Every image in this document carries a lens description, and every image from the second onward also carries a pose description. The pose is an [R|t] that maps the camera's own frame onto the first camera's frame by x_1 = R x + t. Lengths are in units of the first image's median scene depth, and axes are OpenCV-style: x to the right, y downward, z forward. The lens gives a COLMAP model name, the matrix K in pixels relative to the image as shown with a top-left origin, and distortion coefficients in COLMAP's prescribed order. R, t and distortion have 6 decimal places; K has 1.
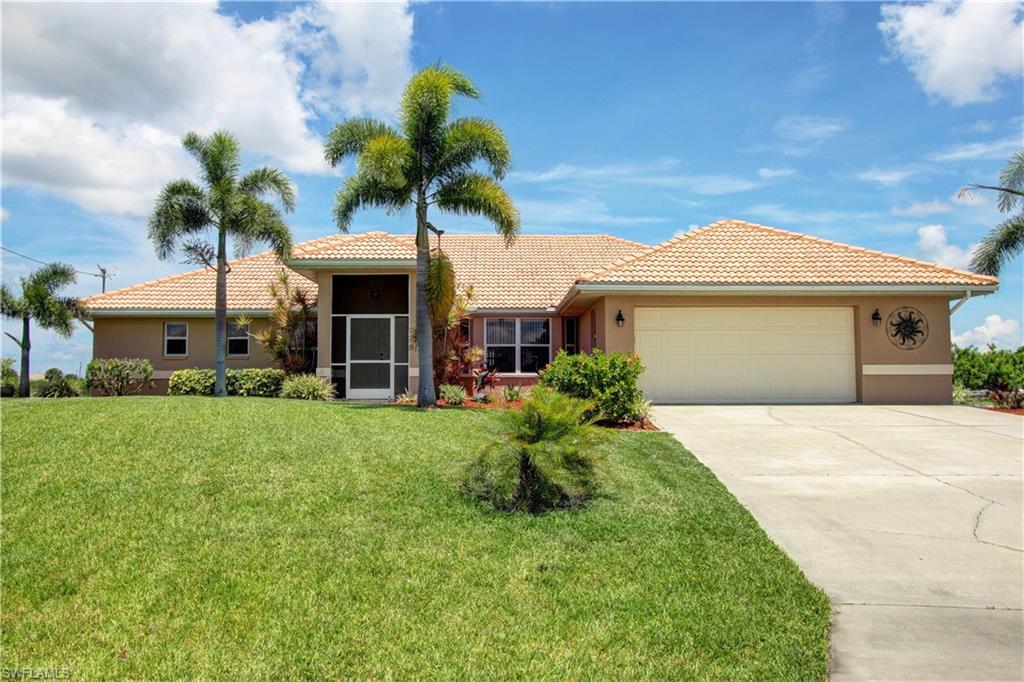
lens RADIAL K [[543.8, 0, 512.0], [0, 543.8, 341.0], [0, 0, 1]] dist [-0.000274, -0.000010]
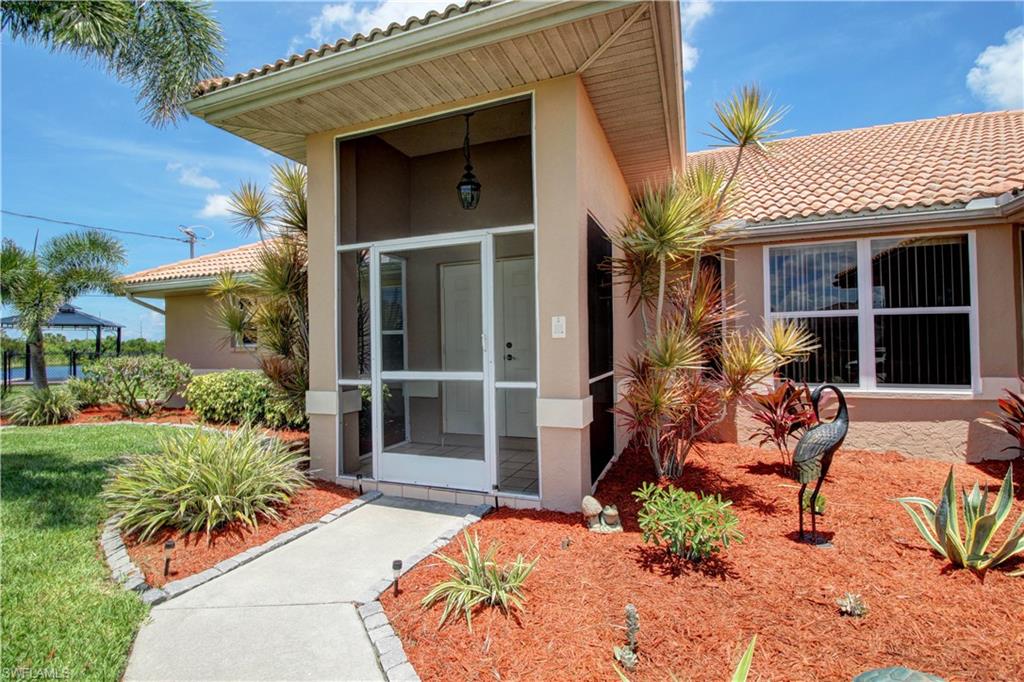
lens RADIAL K [[473.2, 0, 511.3], [0, 473.2, 335.5], [0, 0, 1]] dist [0.001122, -0.013650]
pose [[0.905801, -0.012964, -0.423505, -0.087359], [0.034272, 0.998498, 0.042737, 0.001930], [0.422315, -0.053226, 0.904885, 0.732447]]
